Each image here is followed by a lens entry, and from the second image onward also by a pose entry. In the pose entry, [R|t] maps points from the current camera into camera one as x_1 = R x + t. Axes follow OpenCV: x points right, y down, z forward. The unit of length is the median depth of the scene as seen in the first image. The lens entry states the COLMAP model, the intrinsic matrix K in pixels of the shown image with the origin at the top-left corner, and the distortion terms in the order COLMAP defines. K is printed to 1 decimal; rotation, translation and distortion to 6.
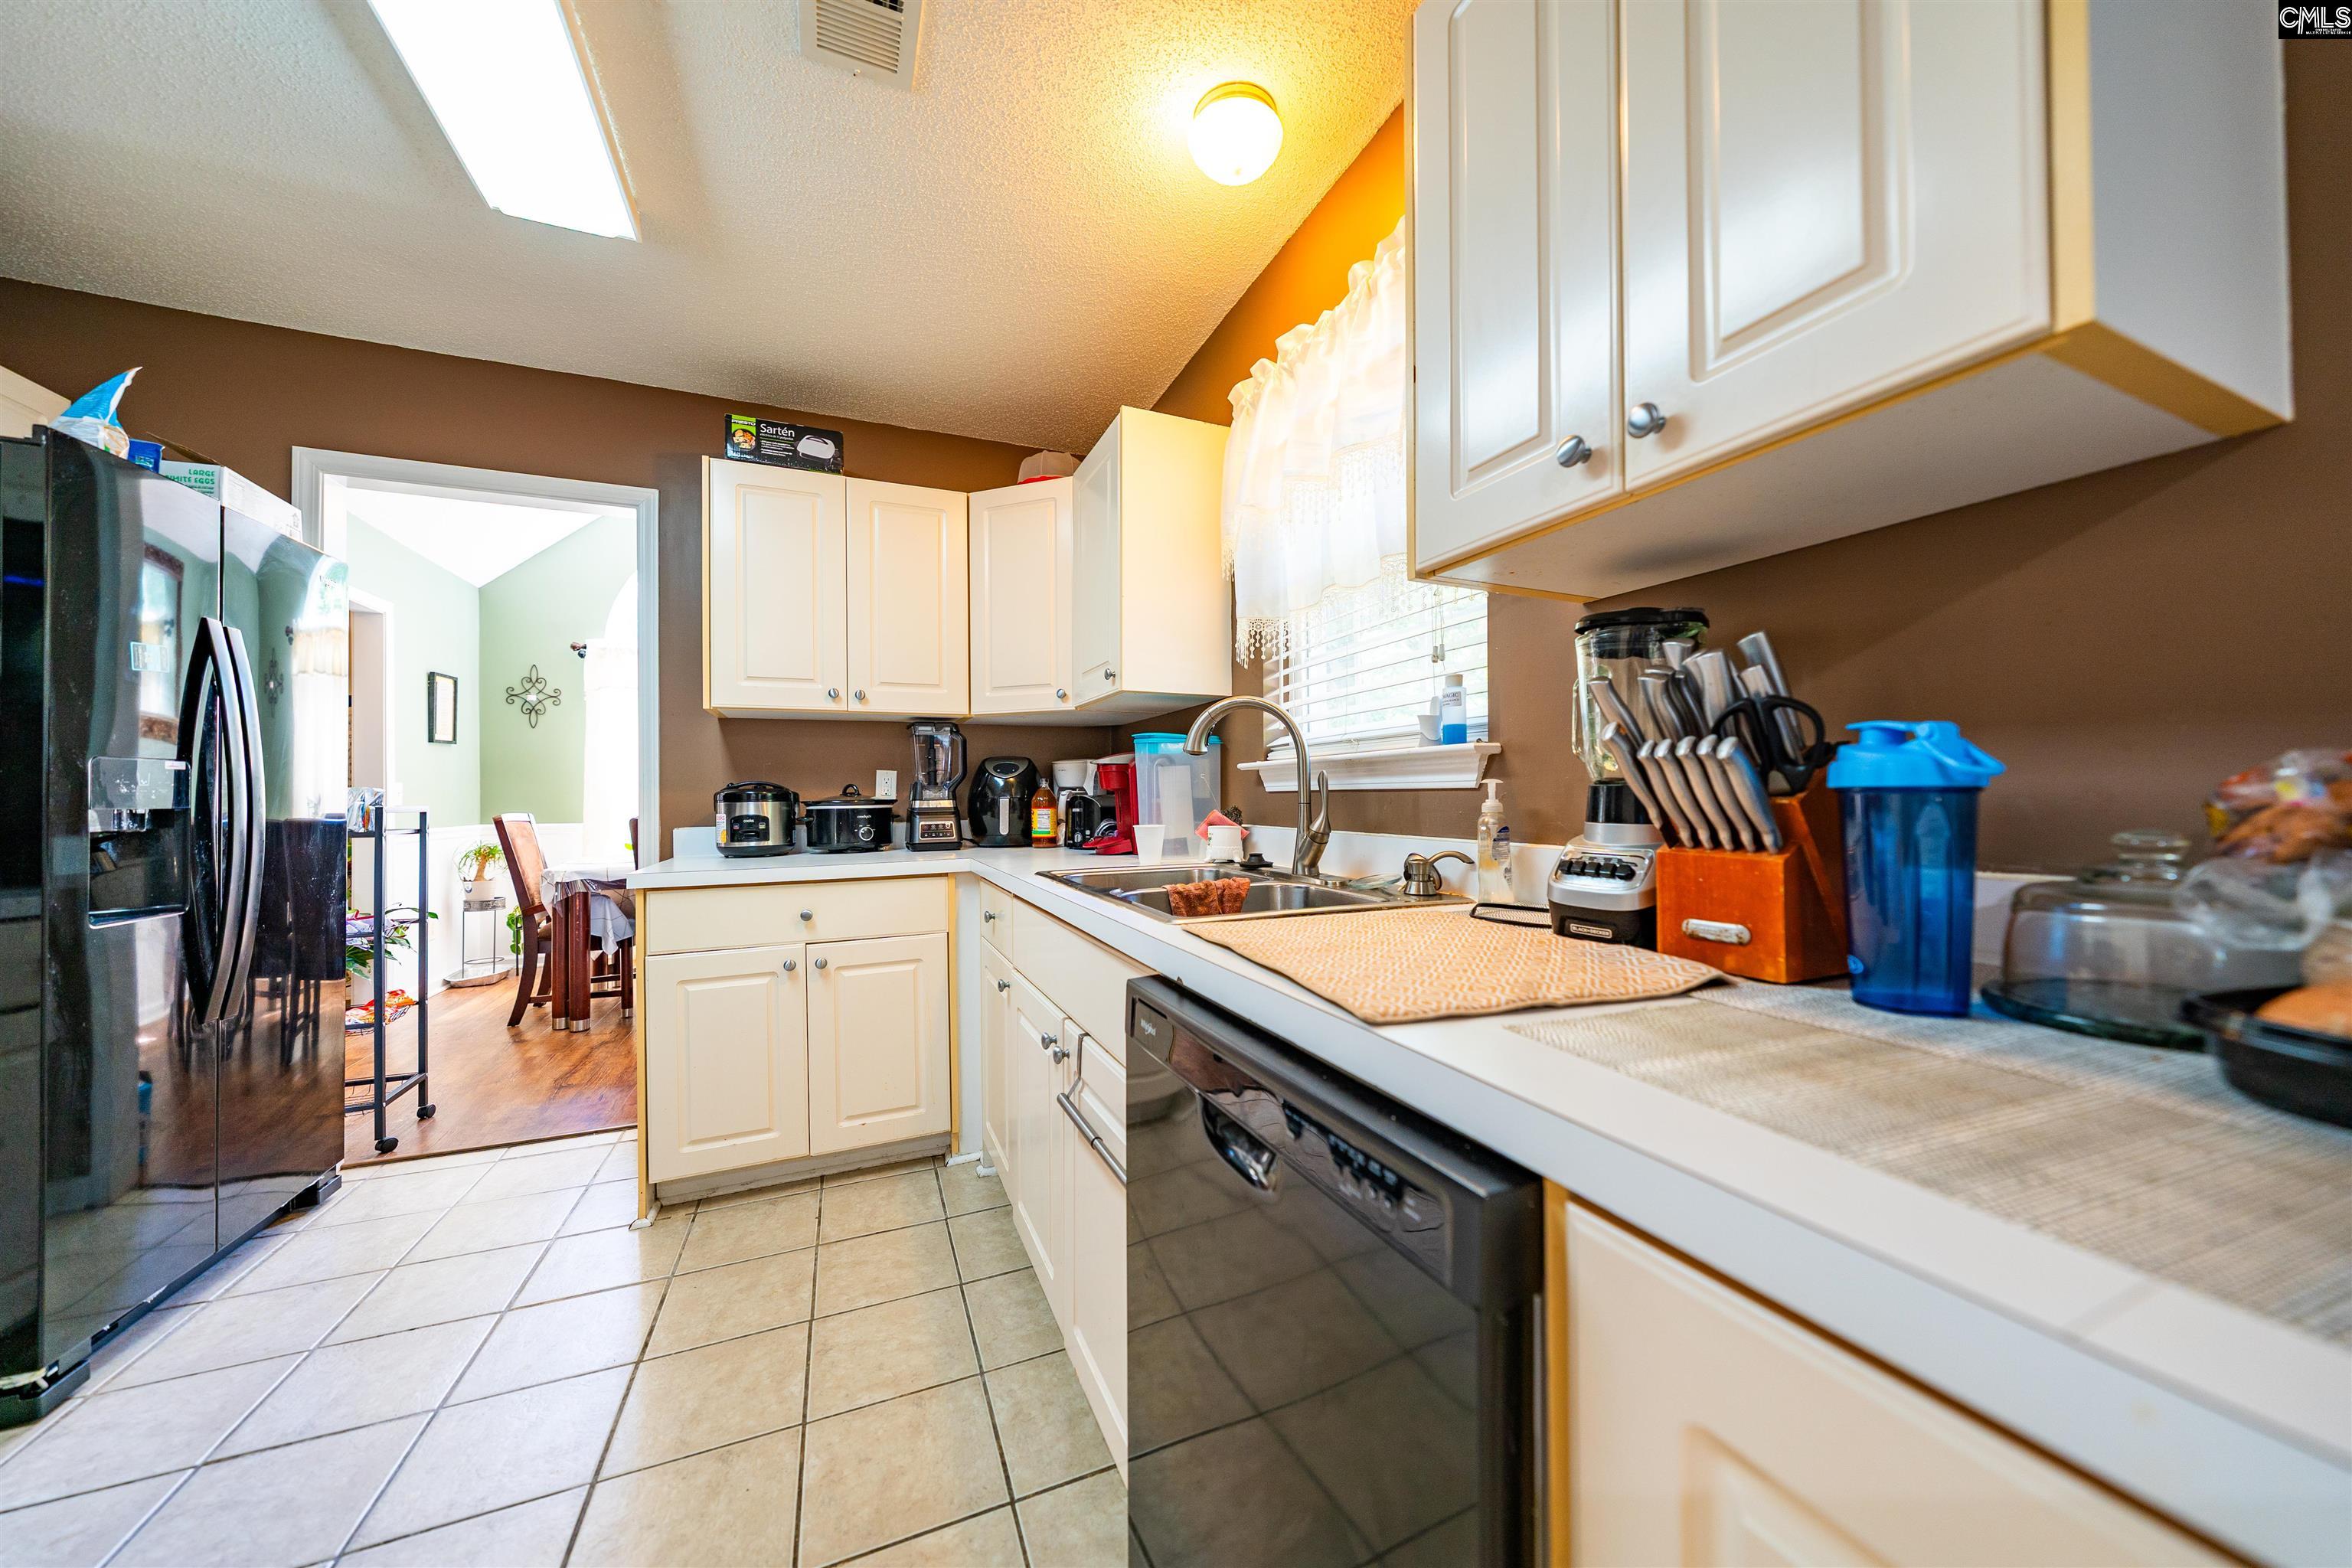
lens RADIAL K [[804.5, 0, 1184.6], [0, 804.5, 779.3], [0, 0, 1]] dist [-0.002130, -0.000070]
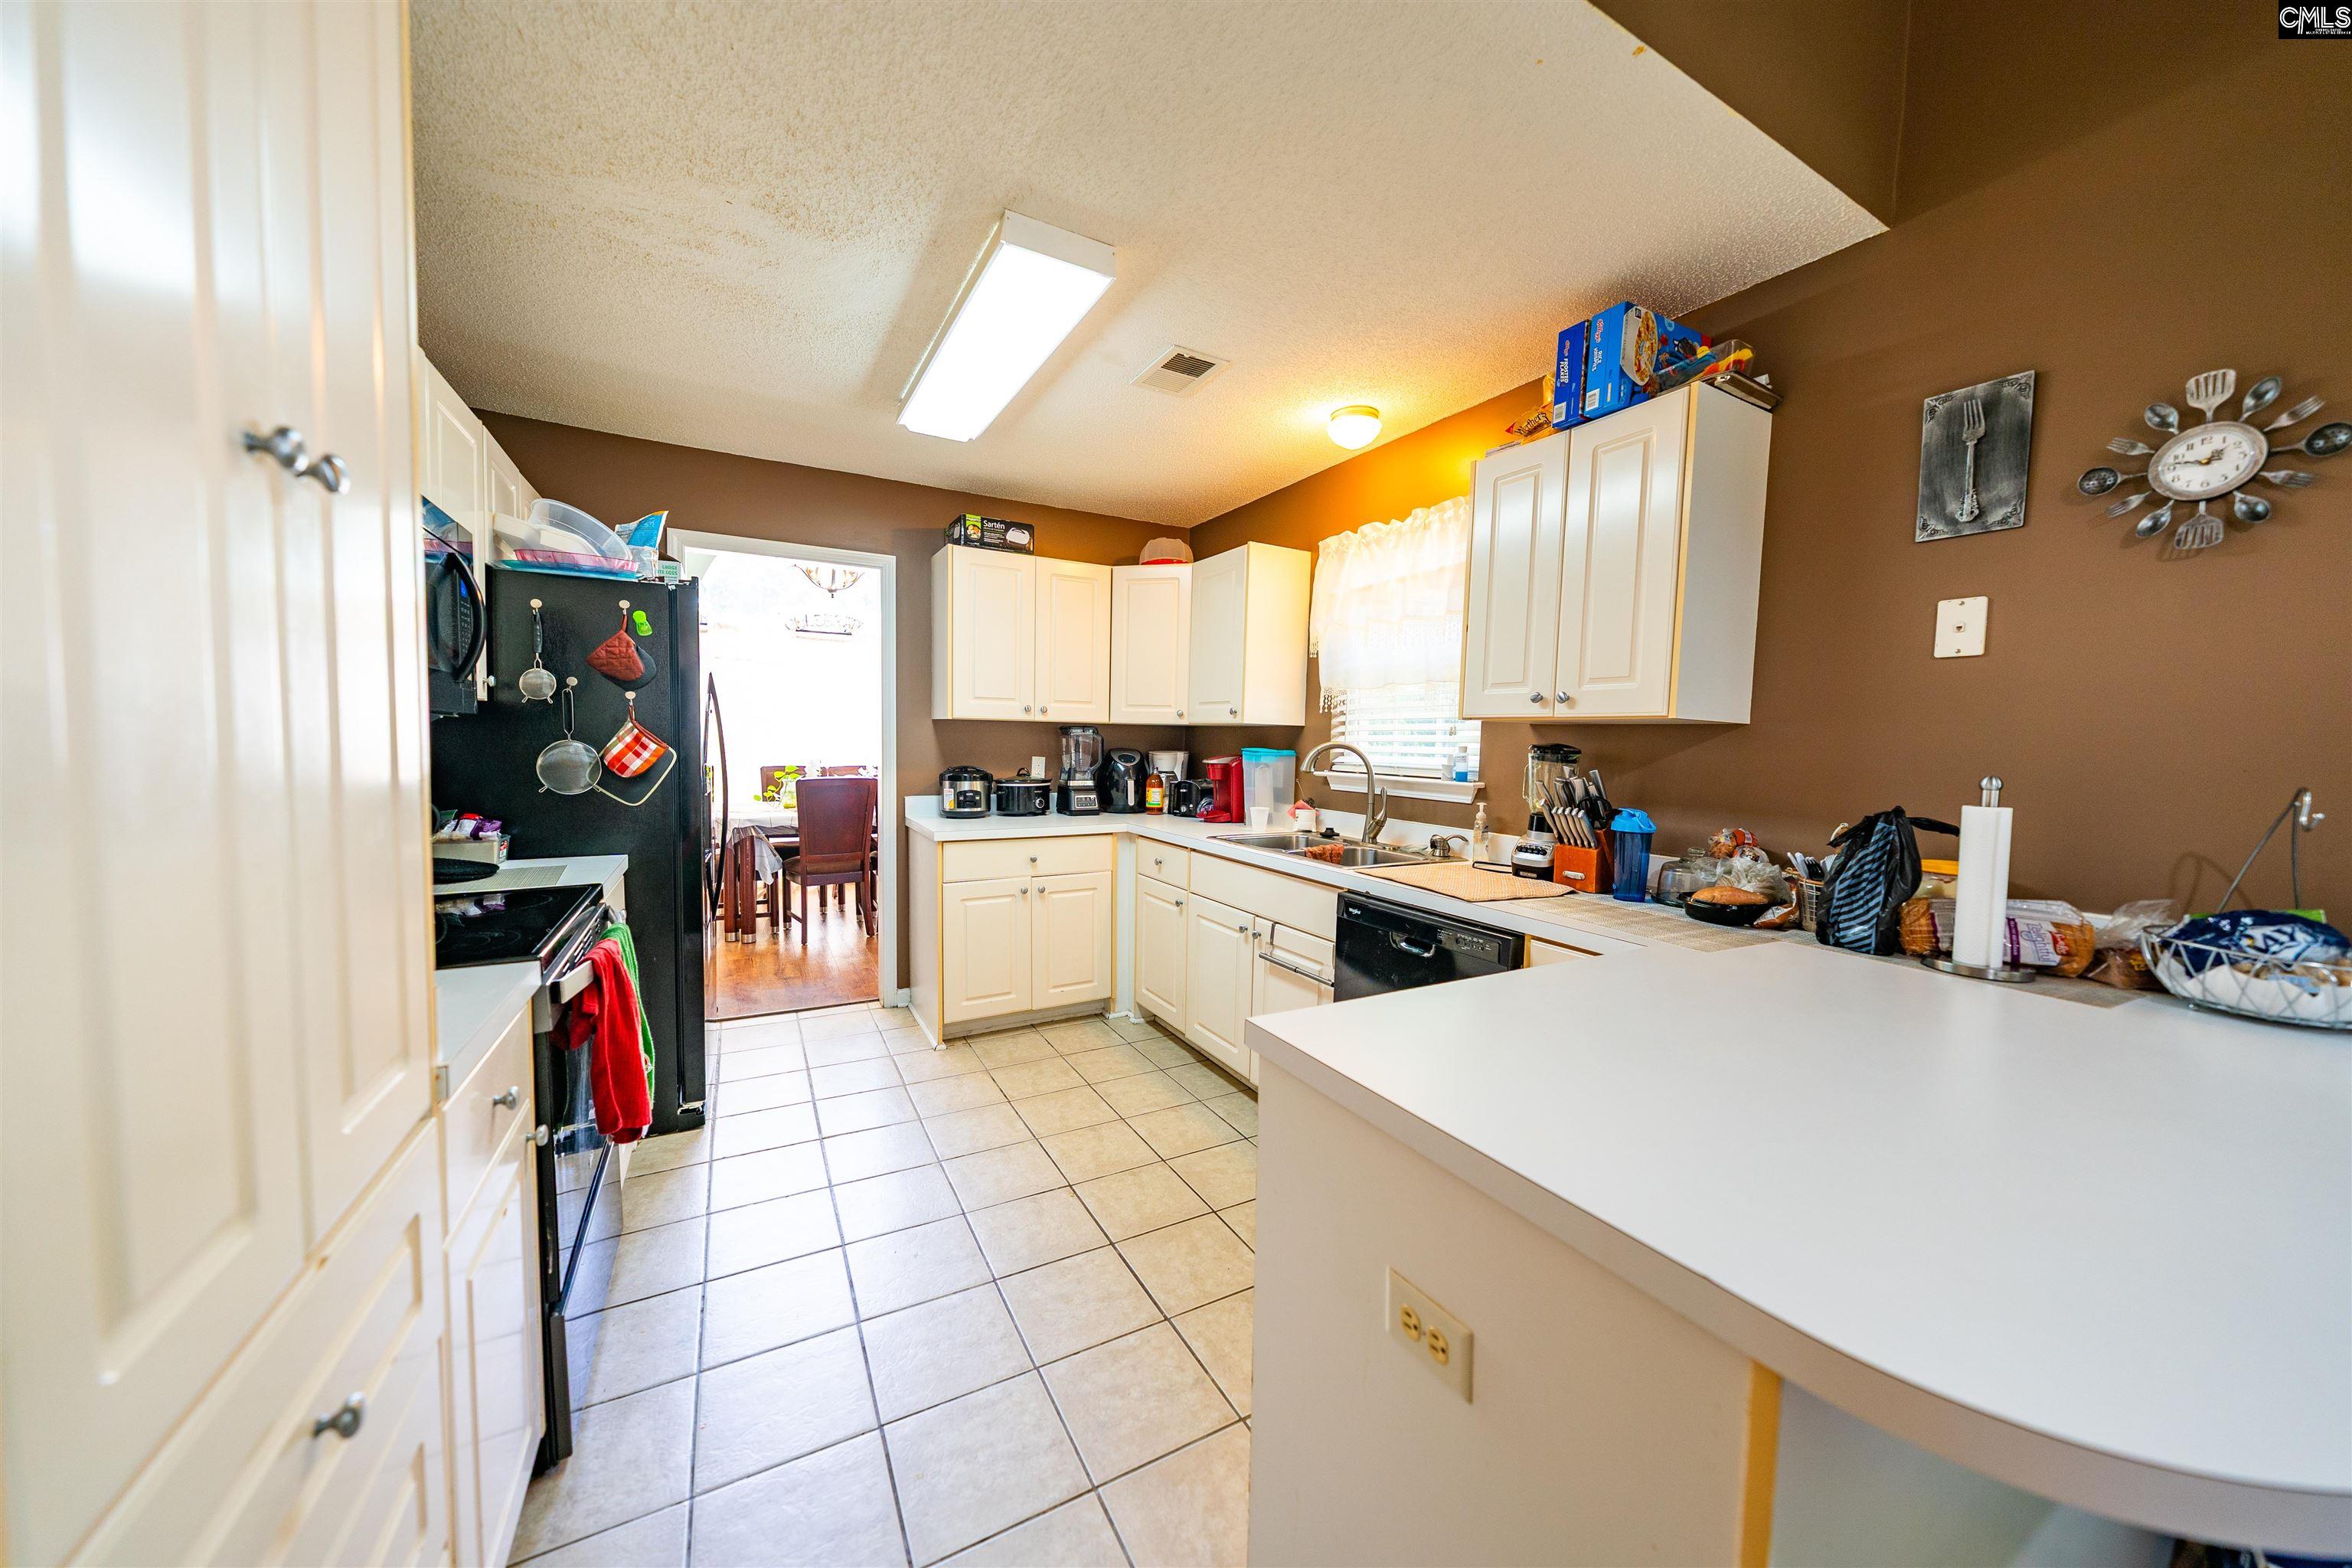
lens RADIAL K [[804.7, 0, 1185.8], [0, 804.7, 784.9], [0, 0, 1]] dist [-0.002661, -0.000082]
pose [[0.993812, 0.024422, 0.108360, -0.382126], [-0.032903, 0.996474, 0.077179, -0.114039], [-0.106093, -0.080267, 0.991111, -0.618616]]
